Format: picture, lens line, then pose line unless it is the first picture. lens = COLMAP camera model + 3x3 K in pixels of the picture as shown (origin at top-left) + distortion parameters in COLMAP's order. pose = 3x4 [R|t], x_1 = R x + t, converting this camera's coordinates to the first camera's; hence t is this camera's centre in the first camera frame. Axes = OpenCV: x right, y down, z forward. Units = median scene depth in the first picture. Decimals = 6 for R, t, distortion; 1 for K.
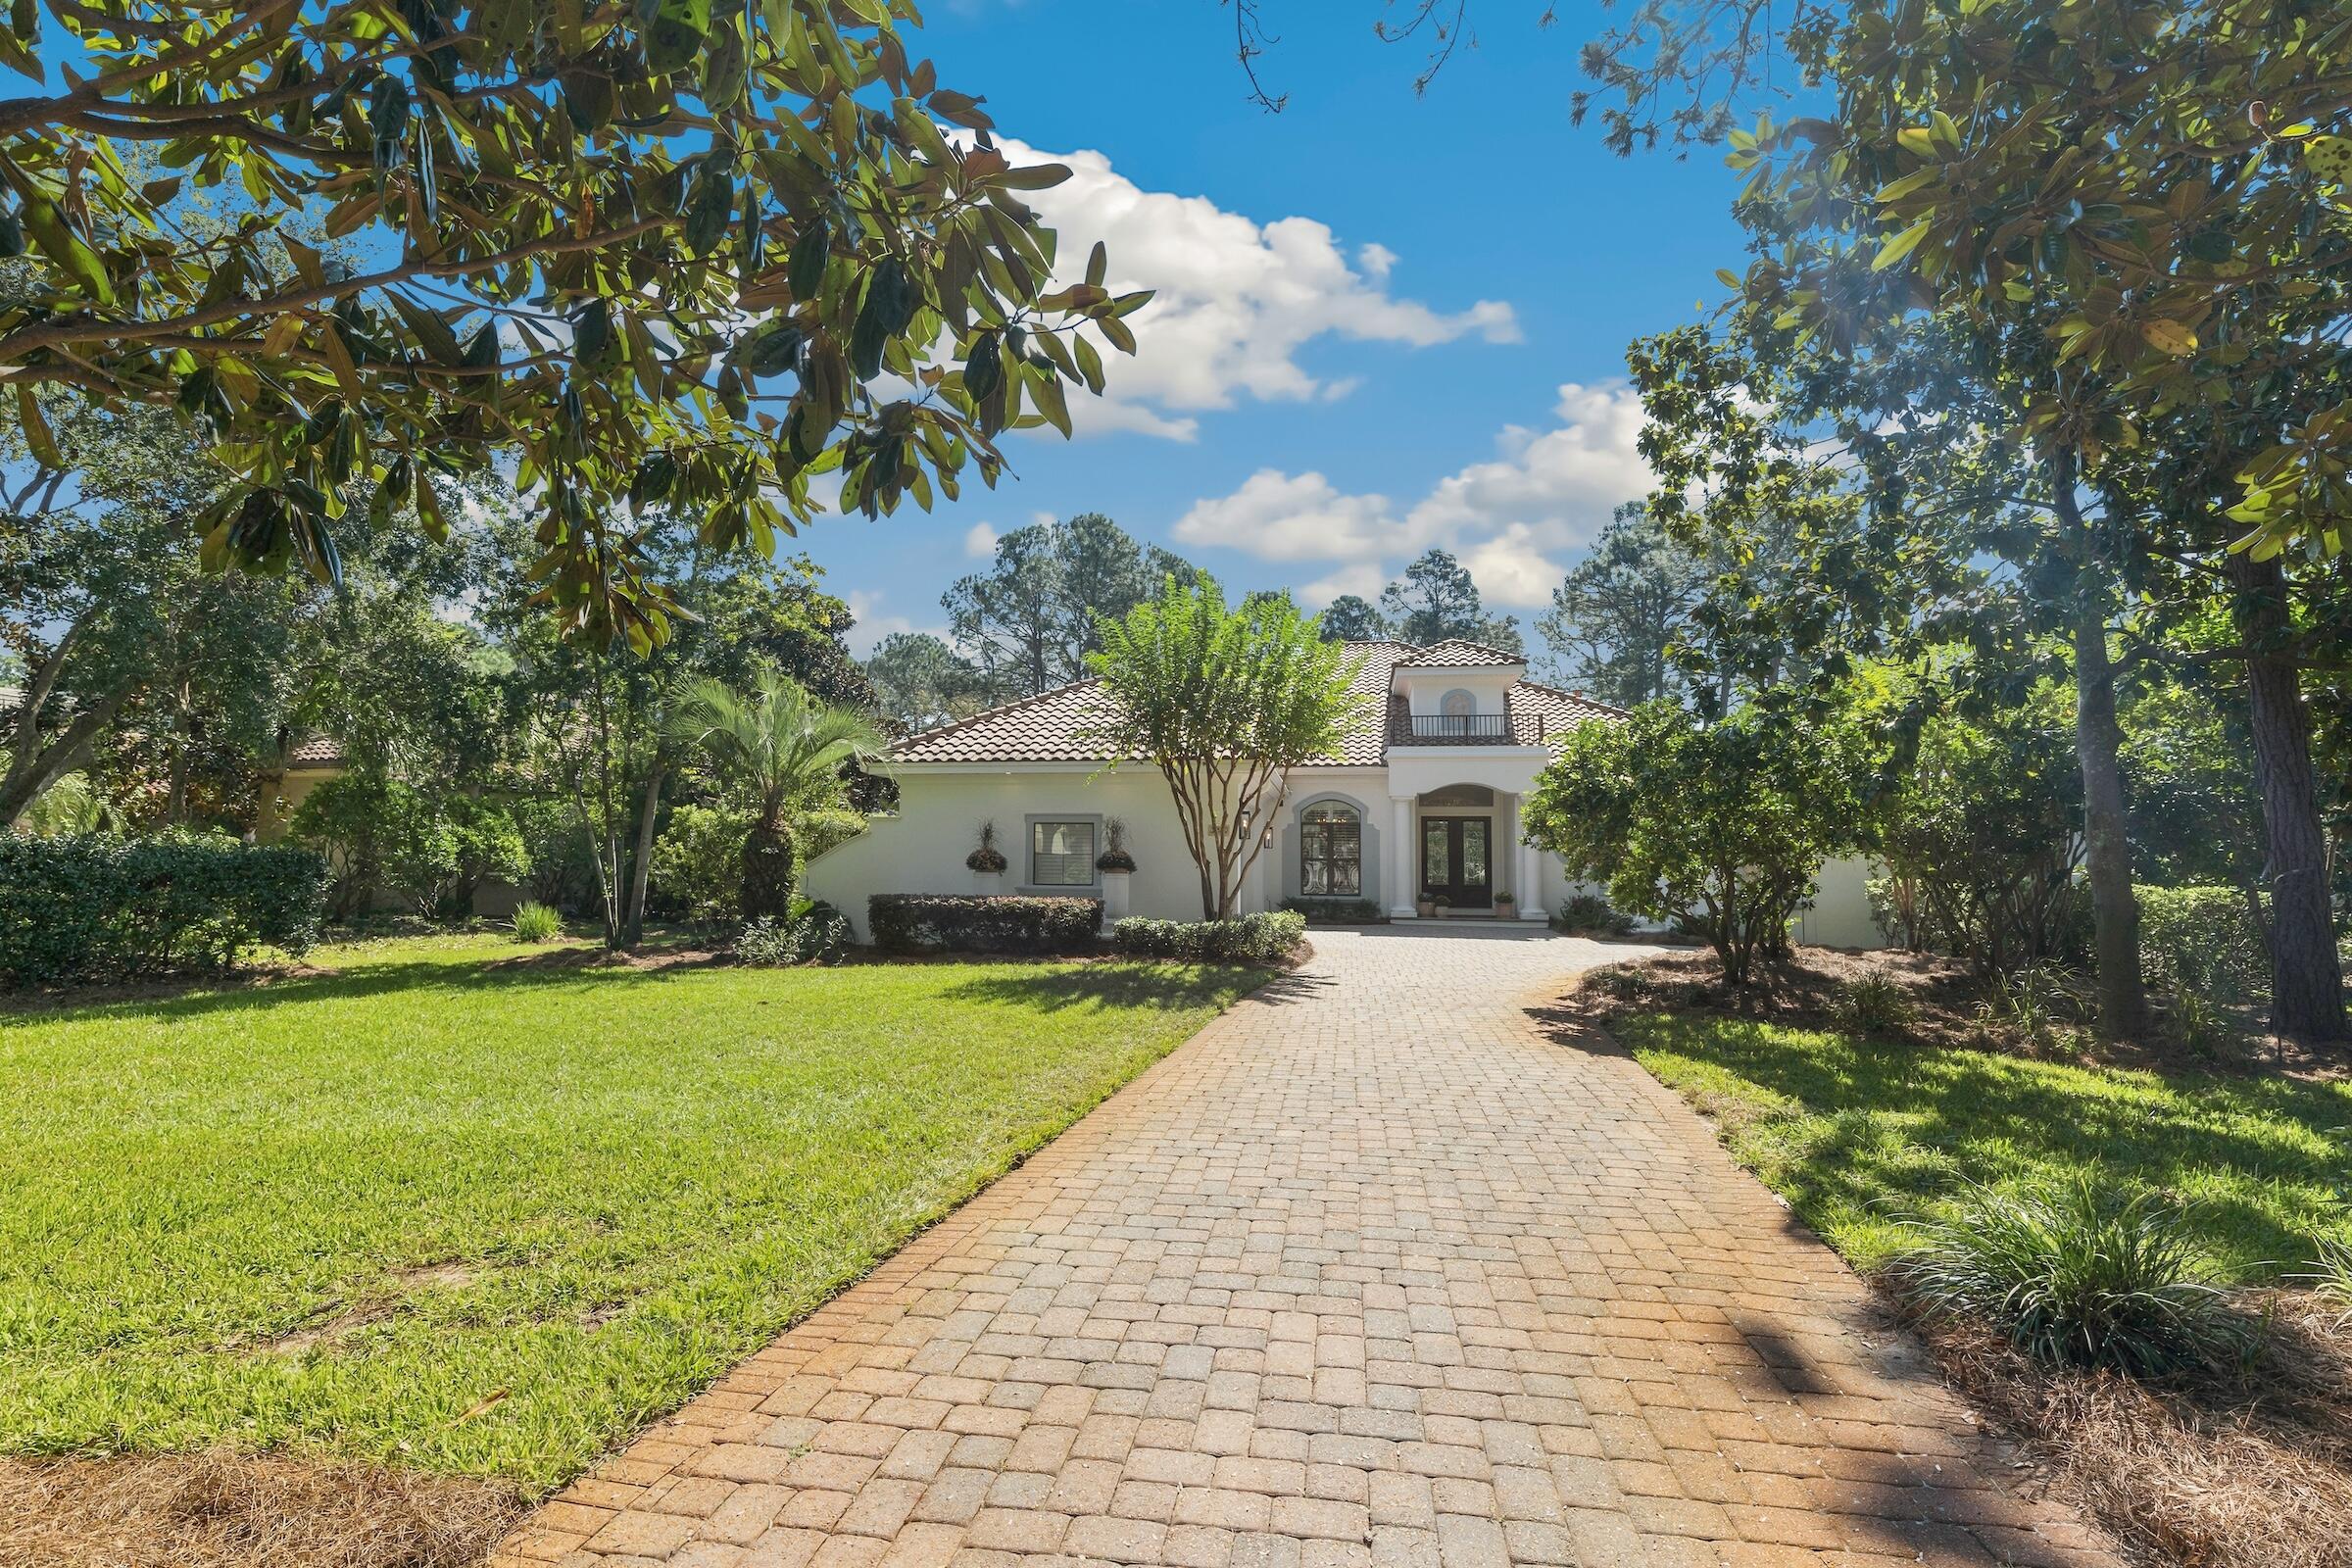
lens RADIAL K [[1099.8, 0, 1182.7], [0, 1099.8, 778.7], [0, 0, 1]] dist [0.001155, 0.000088]
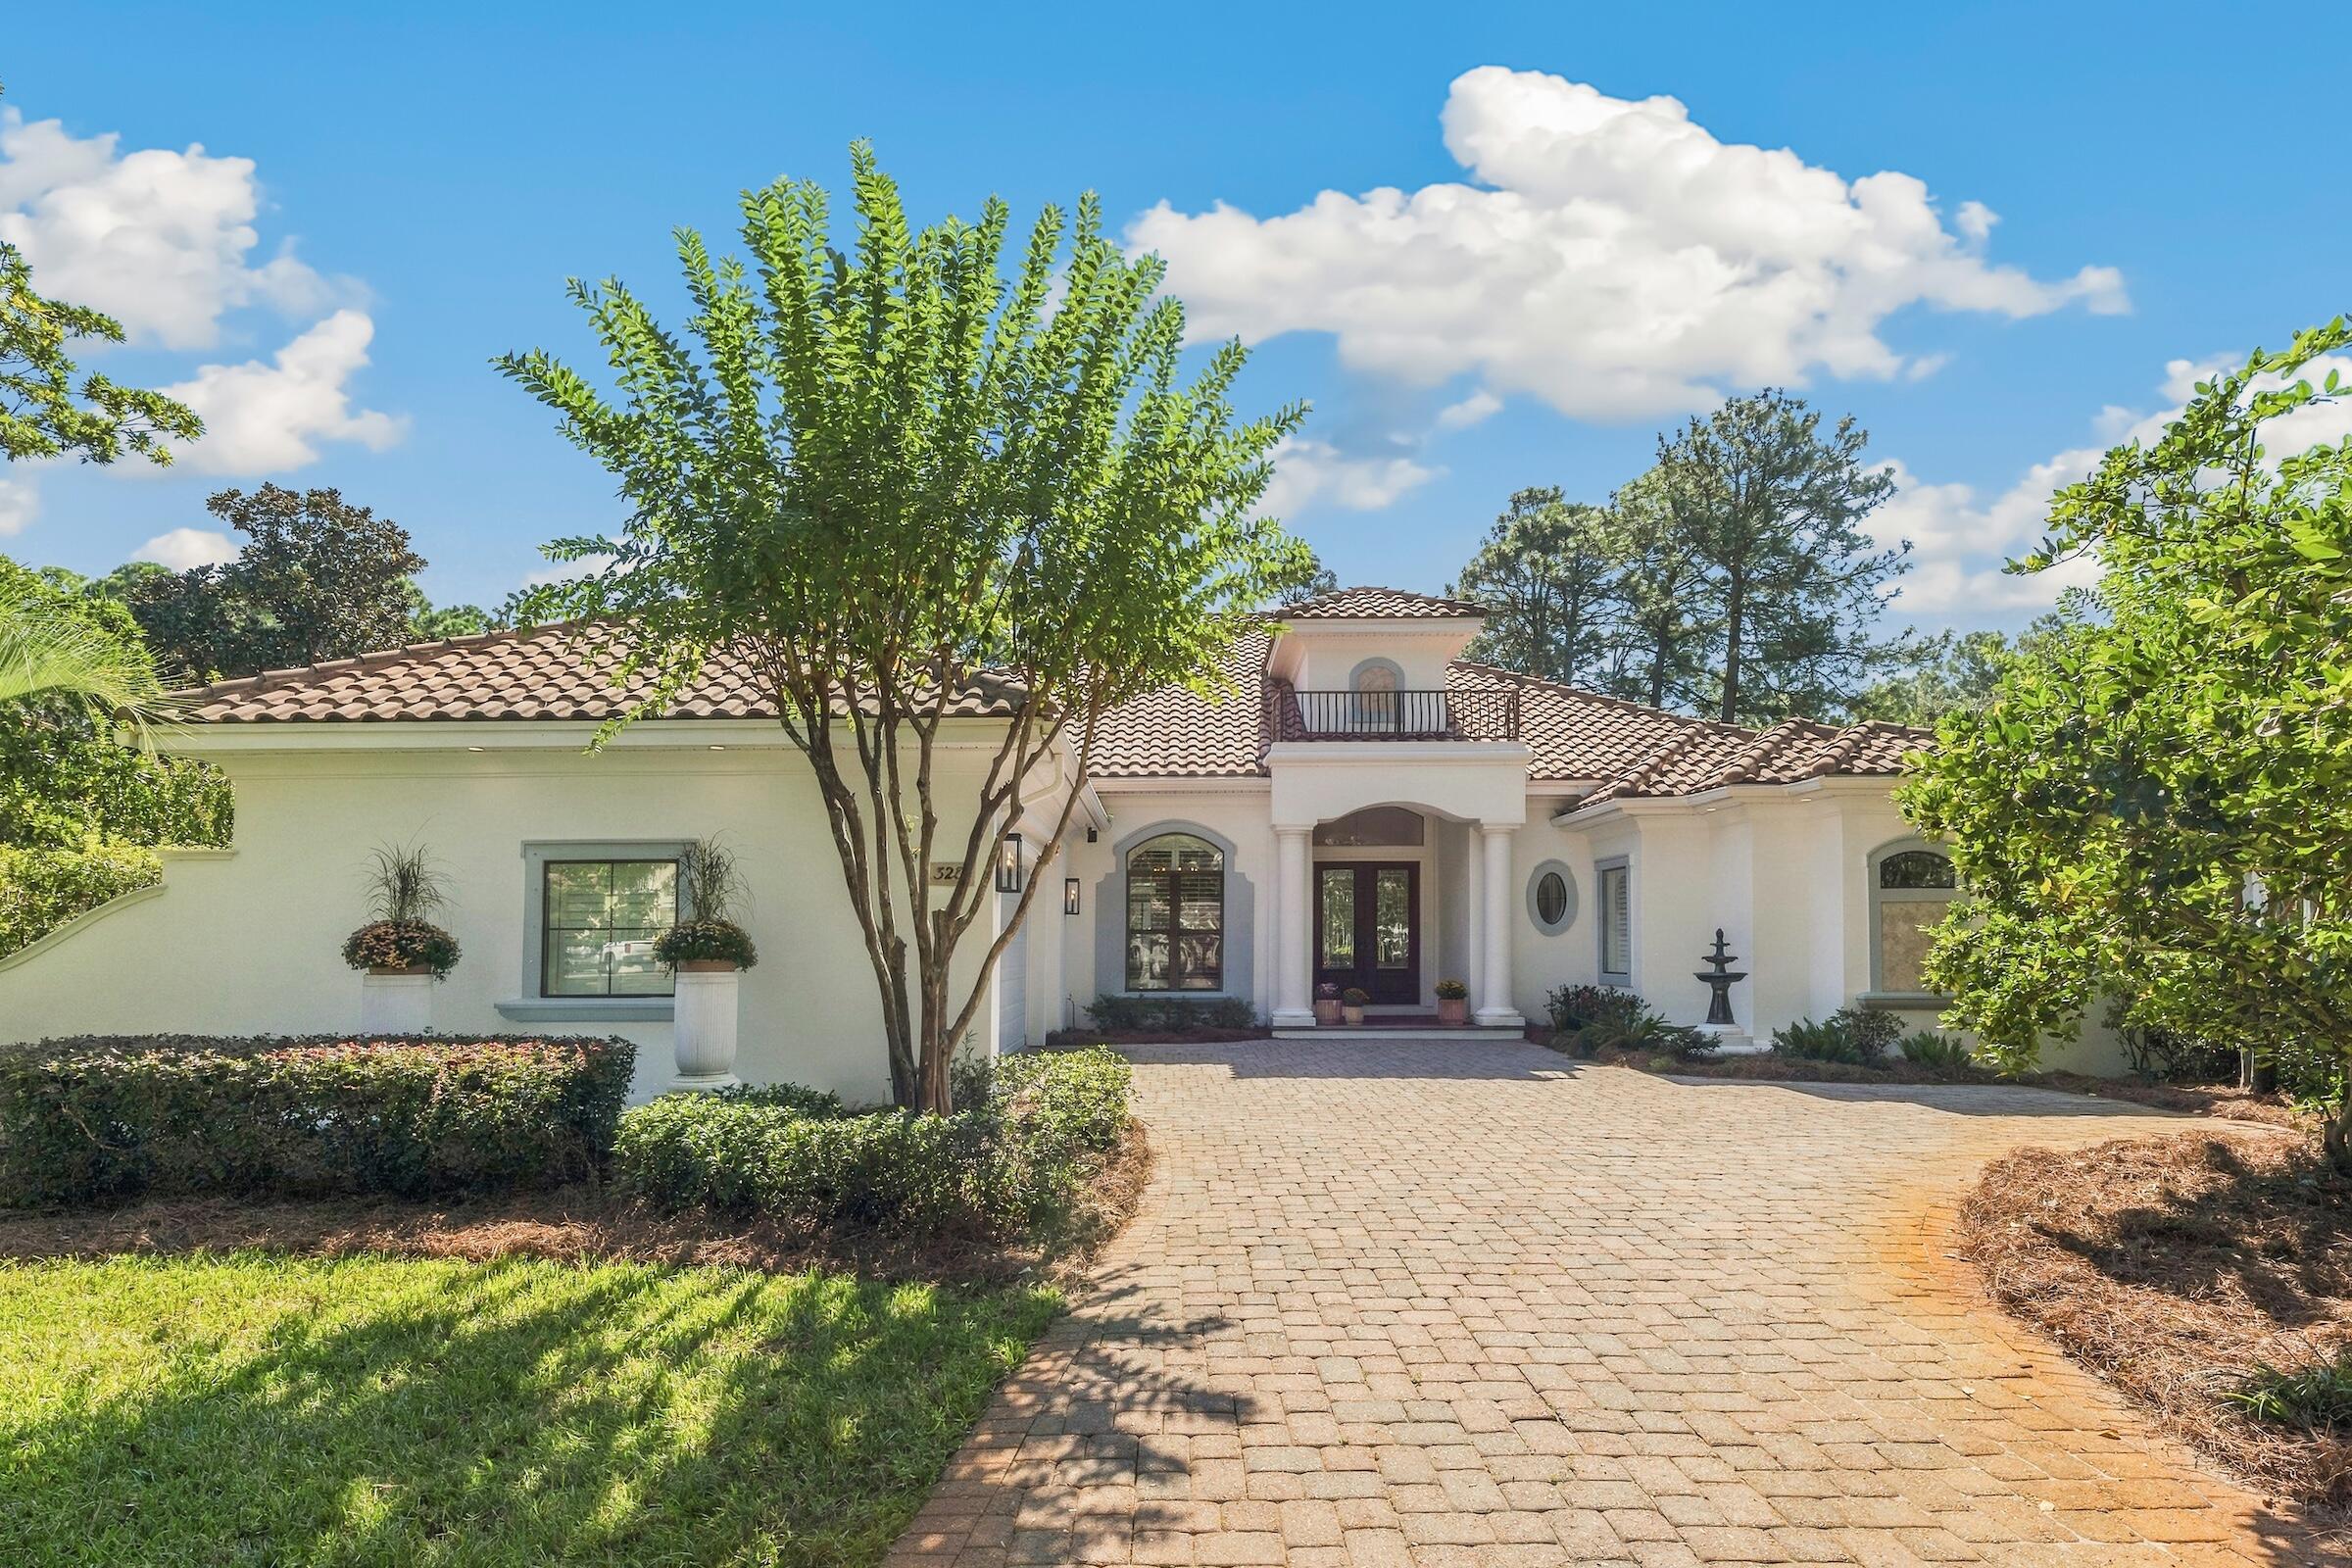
lens RADIAL K [[1175.2, 0, 1175.1], [0, 1175.2, 825.7], [0, 0, 1]] dist [0.000396, -0.000274]
pose [[0.989188, 0.003701, 0.146608, 0.054218], [-0.001794, 0.999912, -0.013140, 0.031985], [-0.146644, 0.012734, 0.989107, 0.481995]]
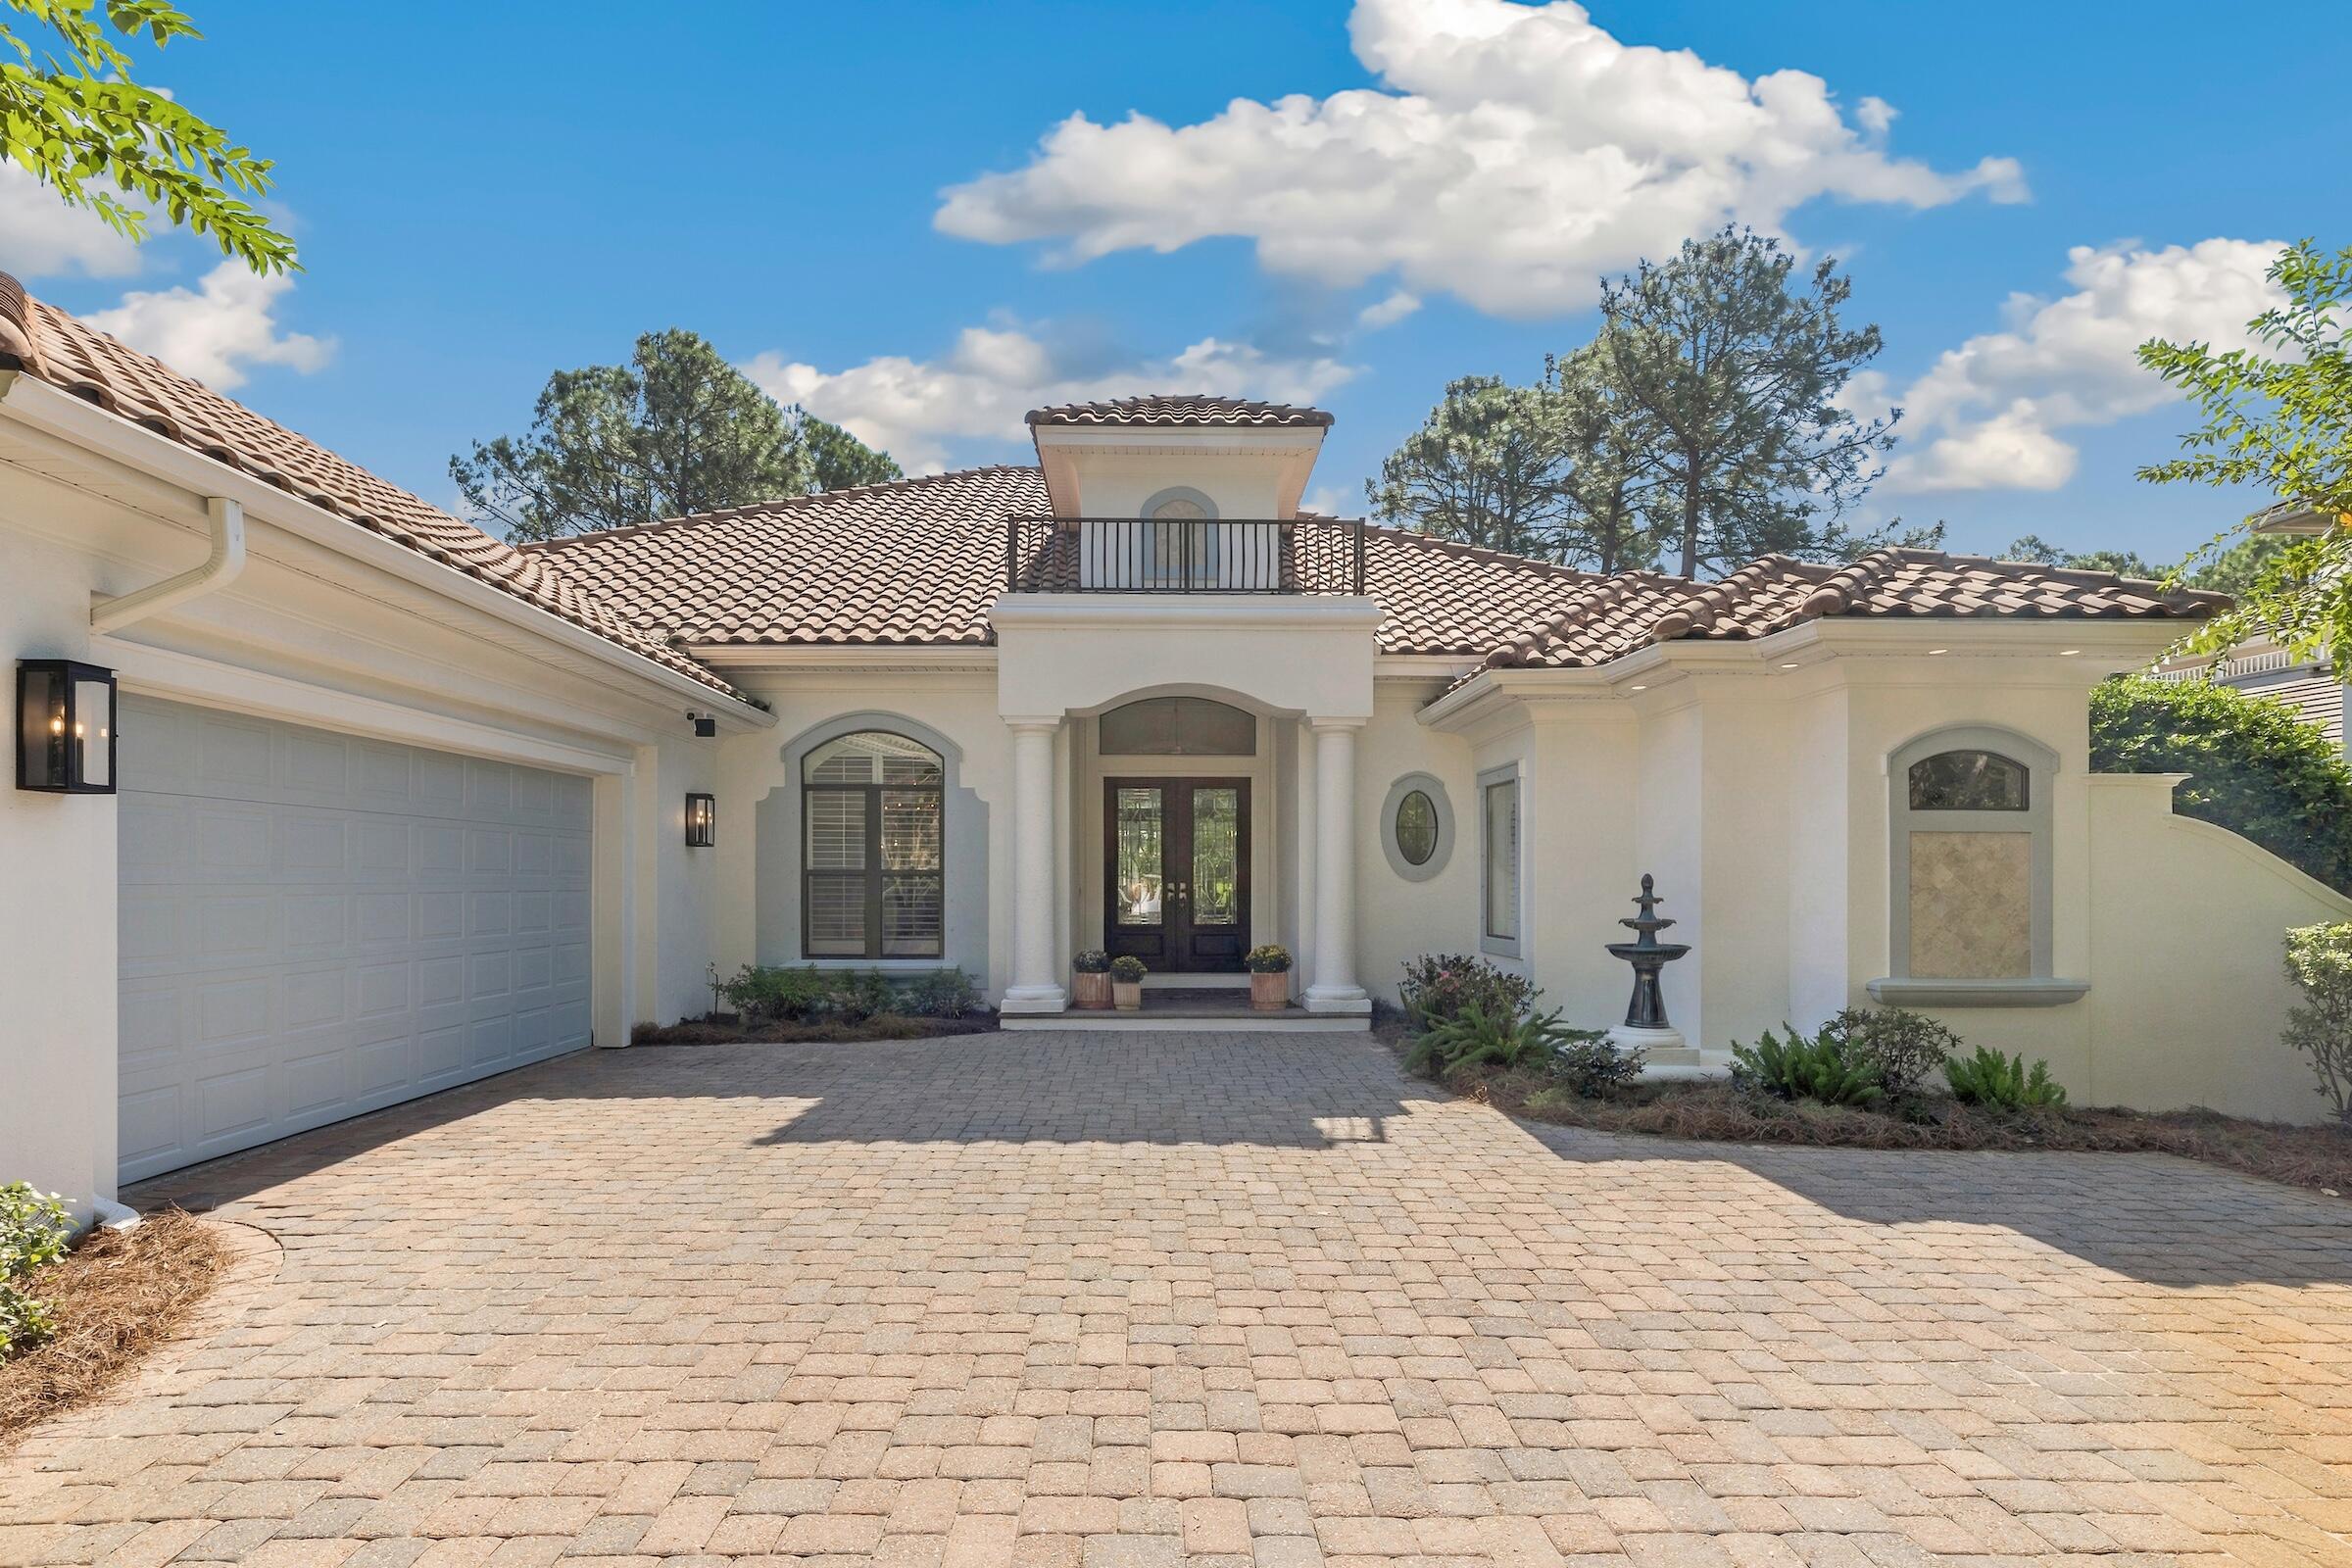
lens RADIAL K [[1099.8, 0, 1182.7], [0, 1099.8, 778.7], [0, 0, 1]] dist [0.001155, 0.000088]
pose [[0.988040, 0.008555, 0.153958, 0.248217], [-0.007913, 0.999957, -0.004778, 0.051907], [-0.153992, 0.003503, 0.988066, 0.756382]]
